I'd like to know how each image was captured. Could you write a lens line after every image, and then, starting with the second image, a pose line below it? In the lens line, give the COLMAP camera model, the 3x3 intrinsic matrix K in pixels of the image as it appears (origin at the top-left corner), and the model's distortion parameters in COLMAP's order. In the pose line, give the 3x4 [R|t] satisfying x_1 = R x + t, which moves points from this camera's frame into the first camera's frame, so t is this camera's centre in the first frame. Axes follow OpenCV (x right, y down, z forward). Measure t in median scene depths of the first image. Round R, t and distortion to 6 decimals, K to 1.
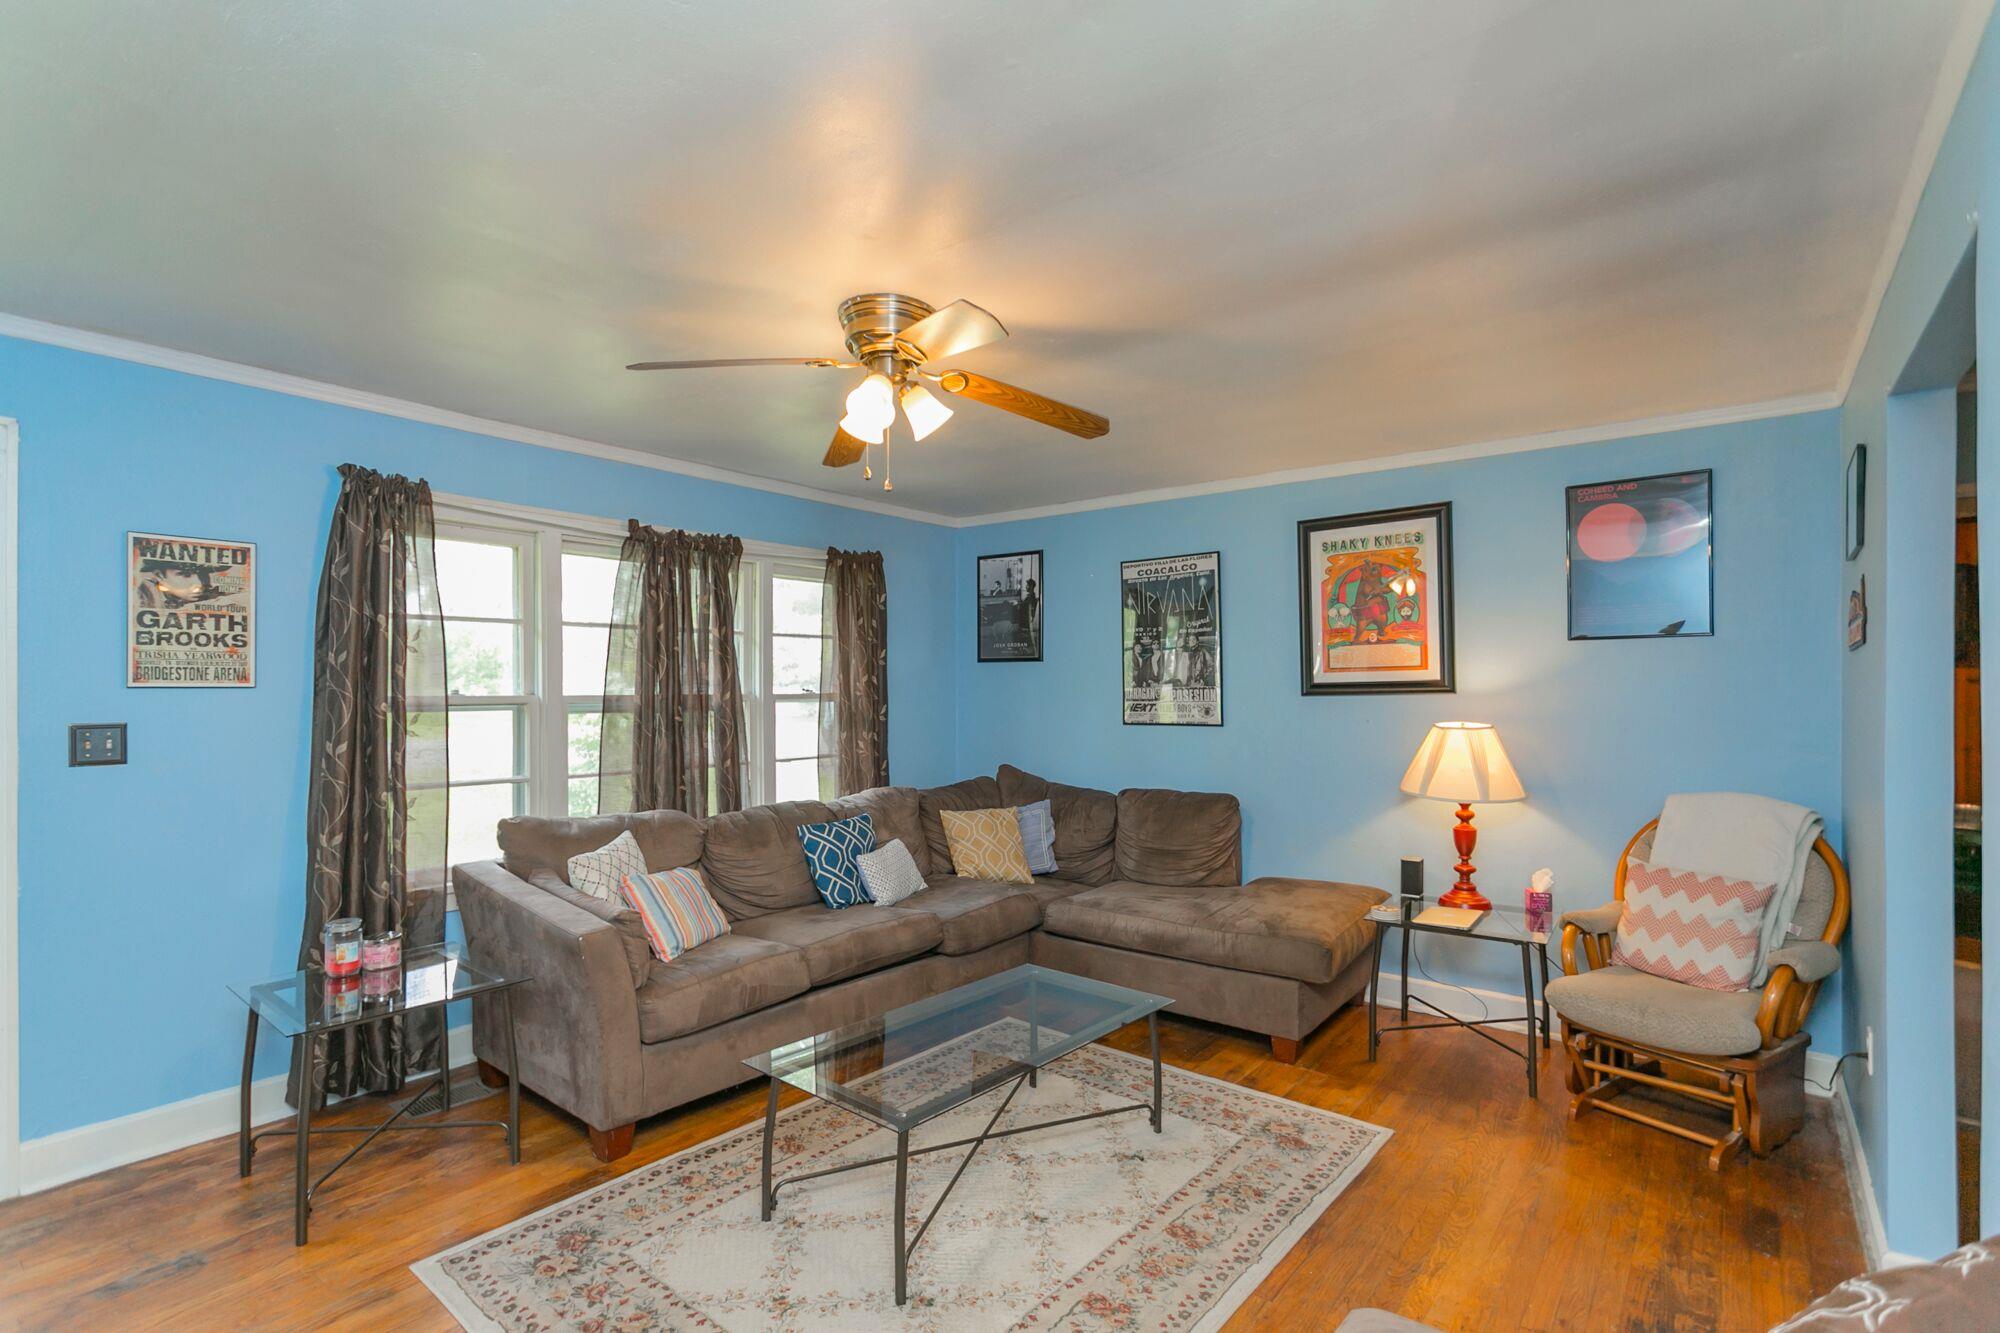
lens RADIAL K [[933.1, 0, 1005.1], [0, 933.1, 672.2], [0, 0, 1]] dist [0.002086, -0.000380]
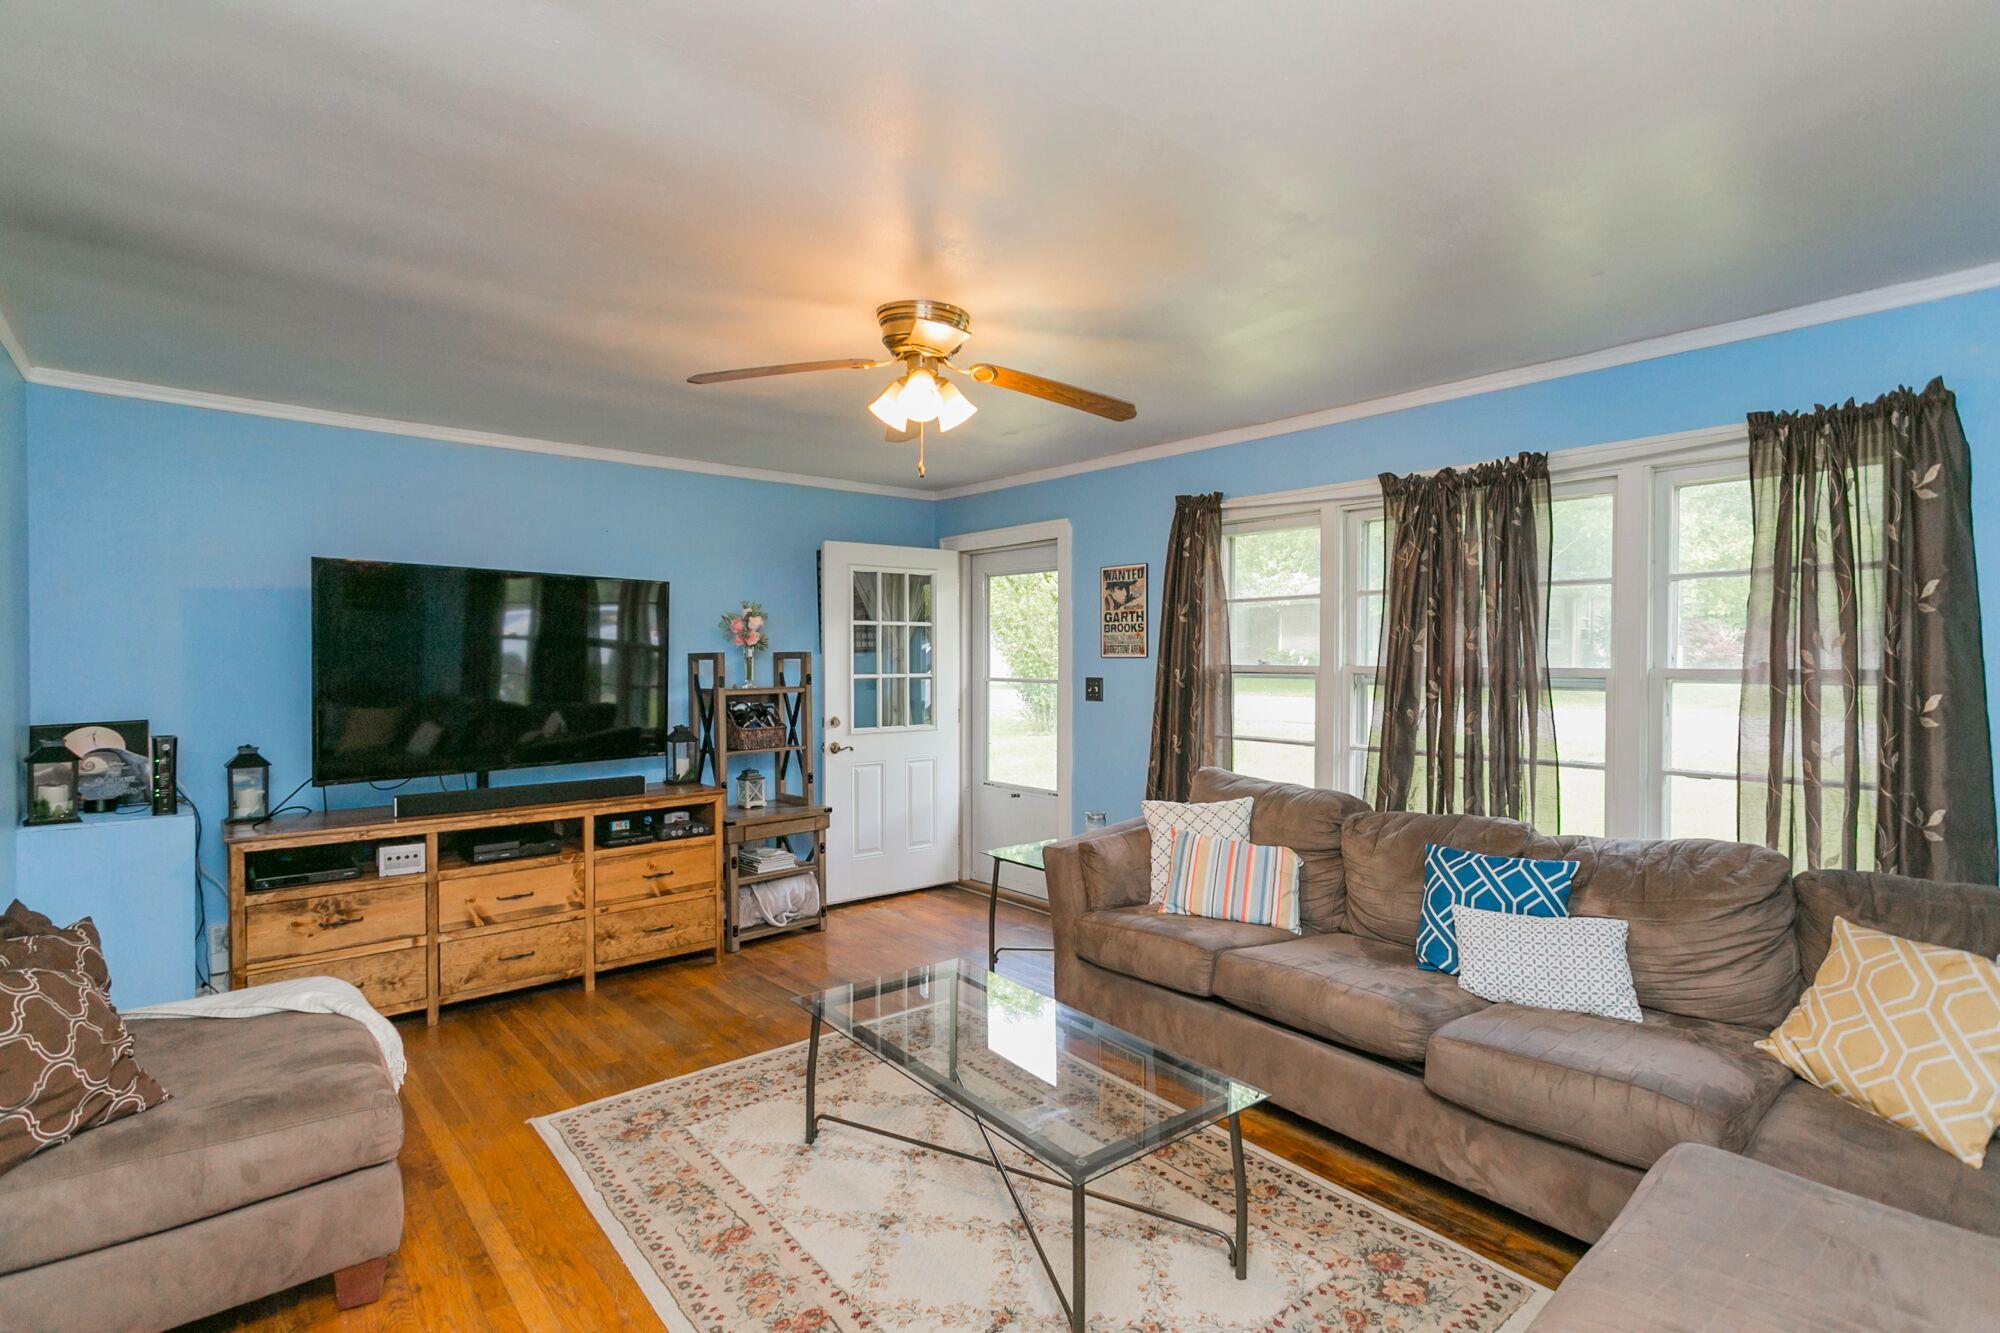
lens RADIAL K [[933.1, 0, 996.5], [0, 933.1, 665.1], [0, 0, 1]] dist [0.002086, -0.000380]
pose [[-0.189474, 0.000615, -0.981885, 0.559499], [0.010114, 0.999948, -0.001325, 0.021620], [0.981834, -0.010182, -0.189471, 0.777574]]
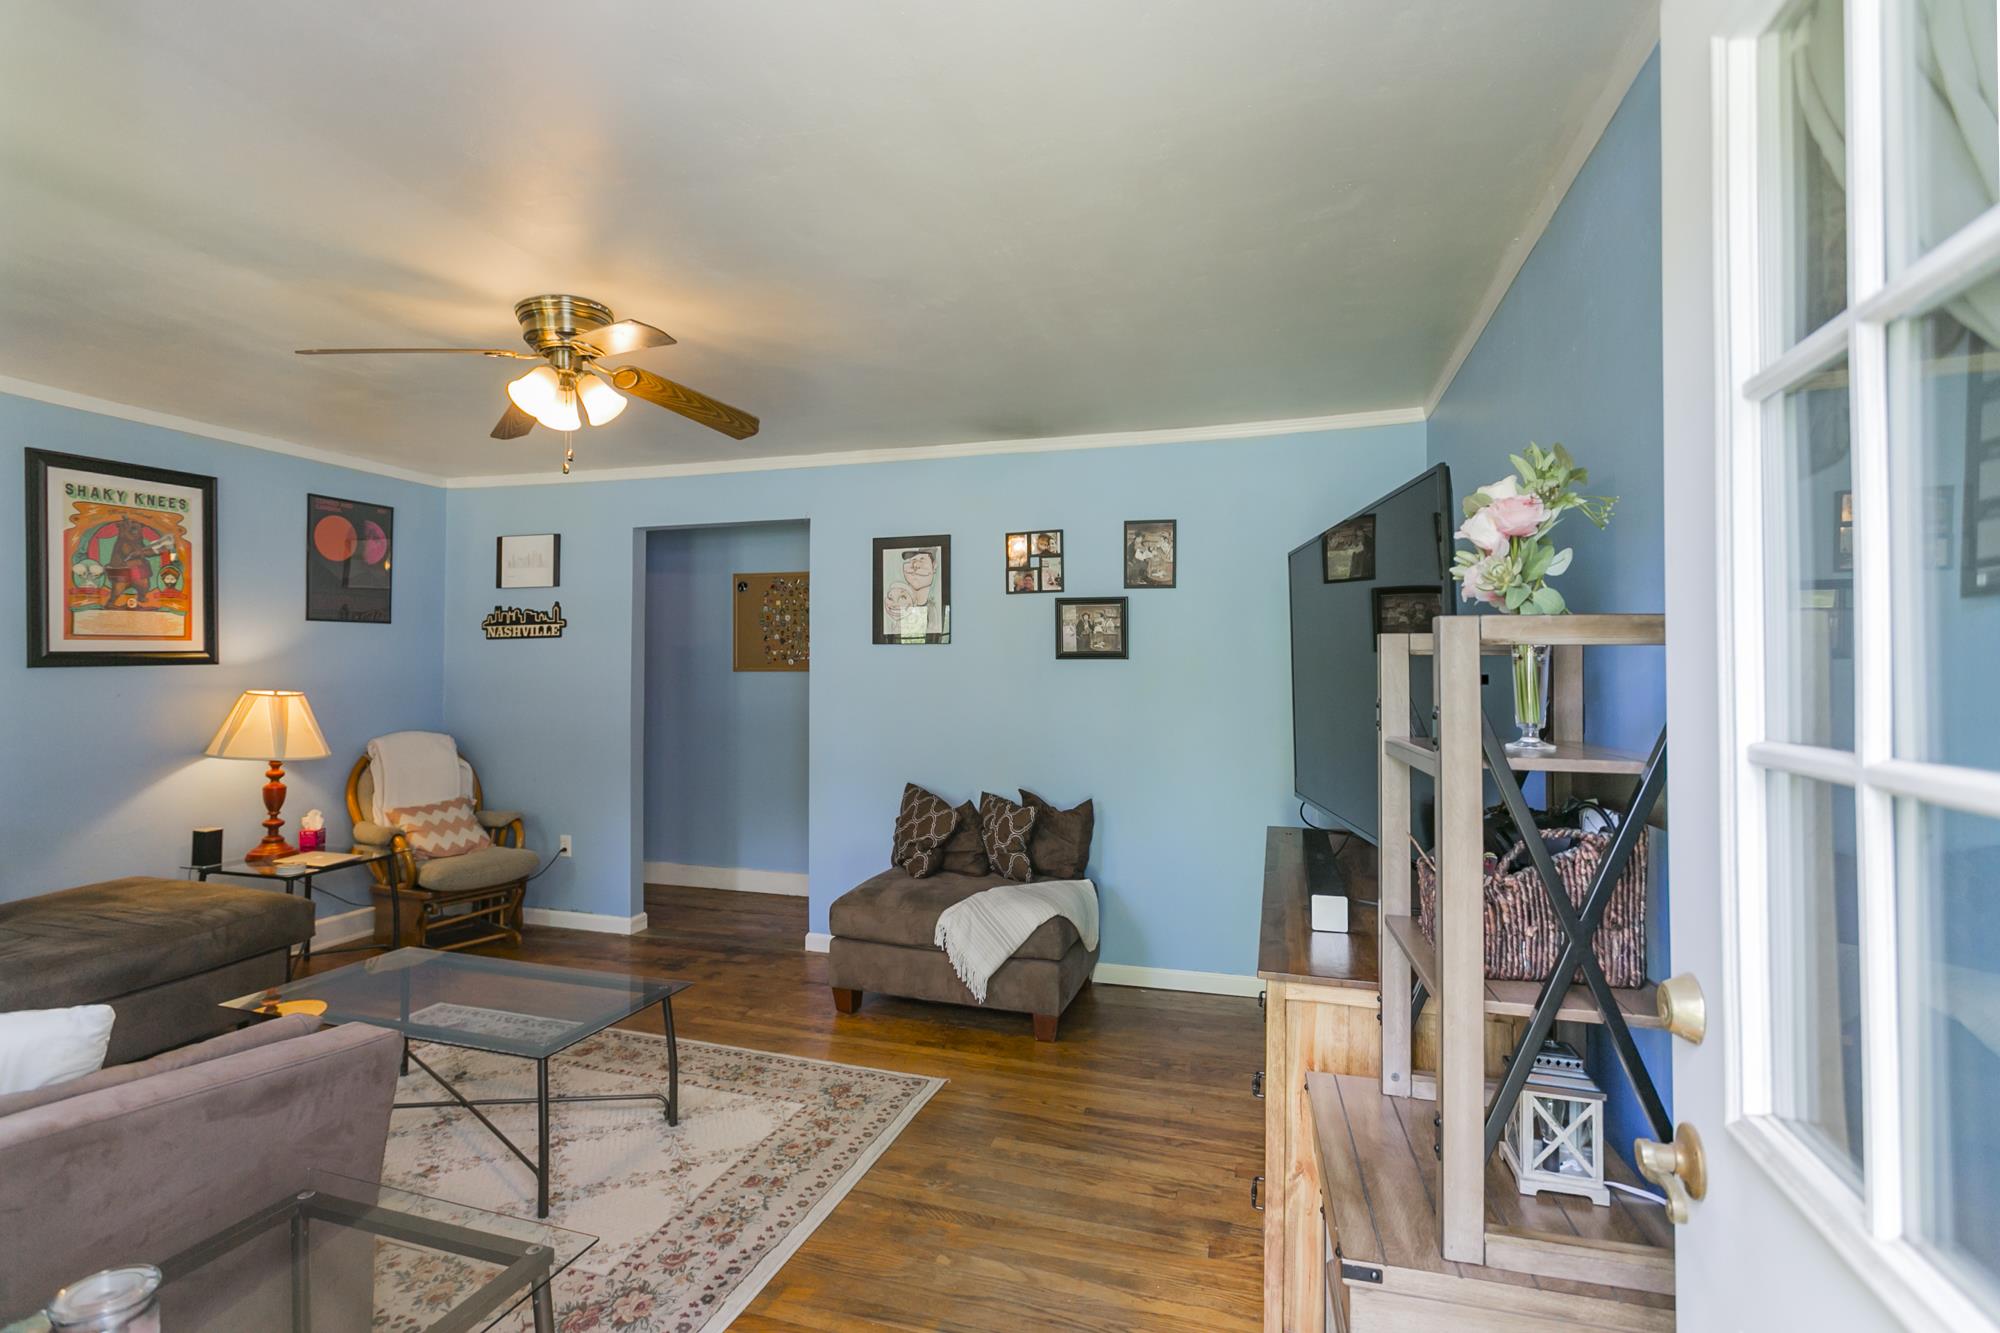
lens RADIAL K [[933.1, 0, 1005.0], [0, 933.1, 667.4], [0, 0, 1]] dist [0.002086, -0.000380]
pose [[-0.361232, 0.002063, 0.932474, -0.781410], [-0.017572, 0.999805, -0.009019, 0.019266], [-0.932310, -0.019643, -0.361126, 0.548081]]
